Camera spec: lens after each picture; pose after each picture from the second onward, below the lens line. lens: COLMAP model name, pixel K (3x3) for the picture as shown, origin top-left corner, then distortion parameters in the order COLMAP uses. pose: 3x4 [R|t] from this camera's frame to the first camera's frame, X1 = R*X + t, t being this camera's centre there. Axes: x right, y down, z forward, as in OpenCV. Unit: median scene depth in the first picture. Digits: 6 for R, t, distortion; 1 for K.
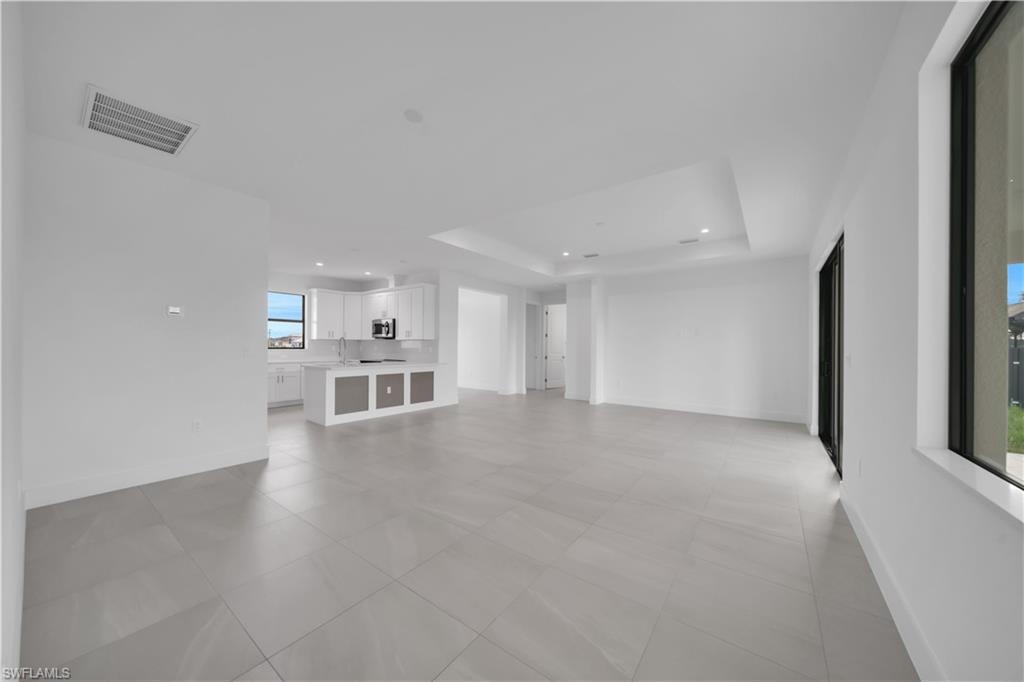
lens RADIAL K [[353.5, 0, 512.2], [0, 353.5, 346.1], [0, 0, 1]] dist [-0.000194, -0.000002]
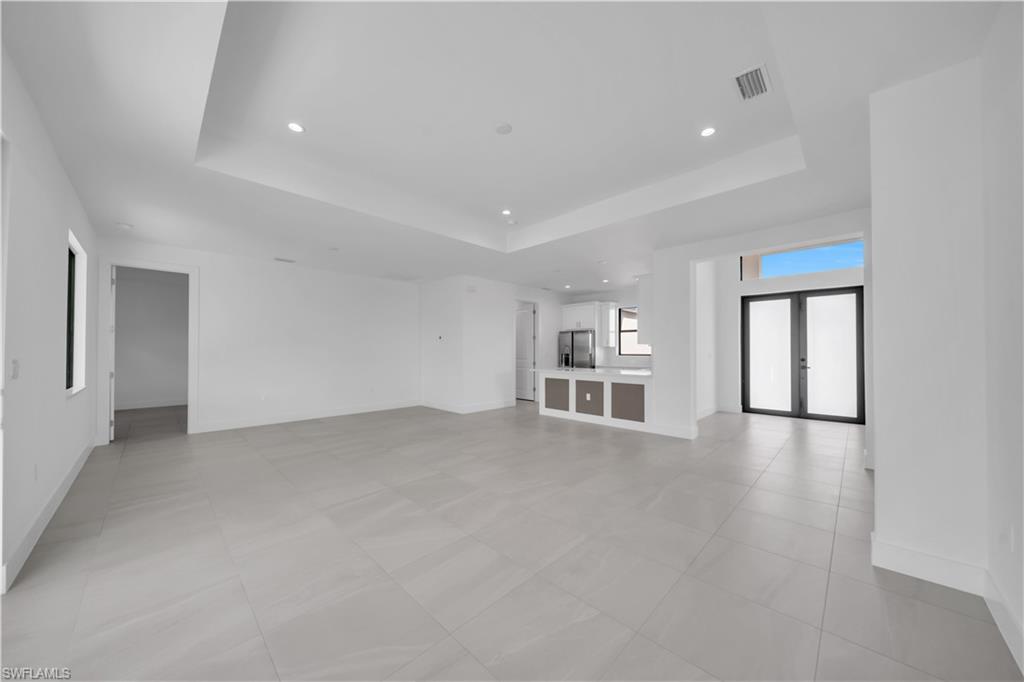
lens RADIAL K [[353.5, 0, 512.2], [0, 353.5, 346.1], [0, 0, 1]] dist [-0.000194, -0.000002]
pose [[-0.136152, -0.021107, -0.990463, 0.555303], [-0.004891, 0.999775, -0.020633, 0.003044], [0.990676, 0.002035, -0.136225, 0.770525]]
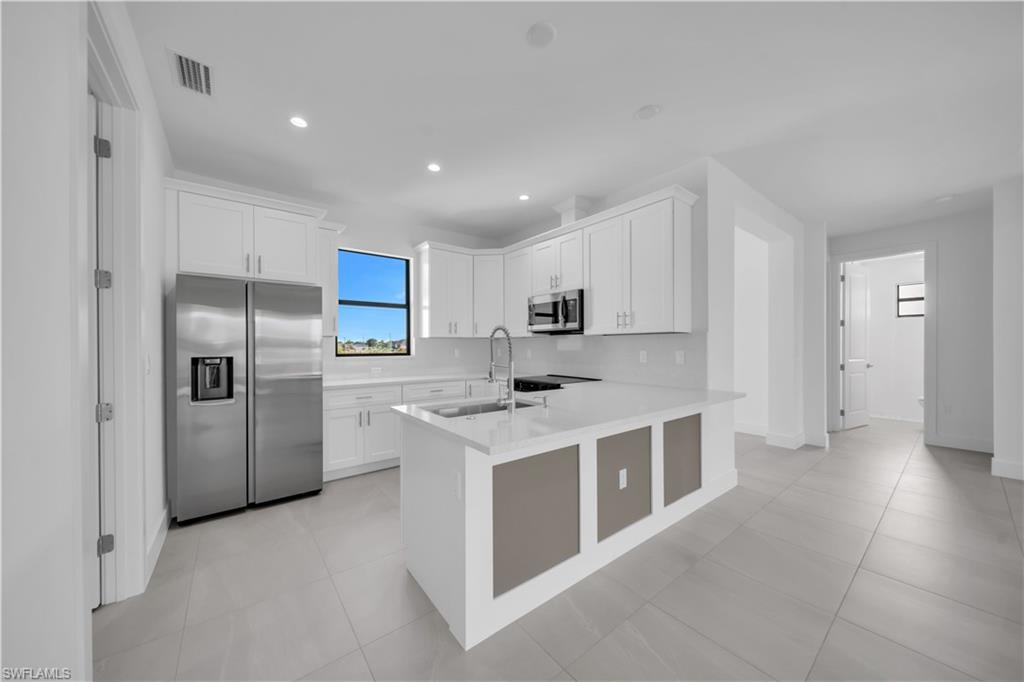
lens RADIAL K [[353.5, 0, 512.2], [0, 353.5, 346.1], [0, 0, 1]] dist [-0.000194, -0.000002]
pose [[0.963394, -0.013278, -0.267759, -0.299152], [0.013398, 0.999909, -0.001377, -0.003855], [0.267753, -0.002261, 0.963485, 0.535035]]
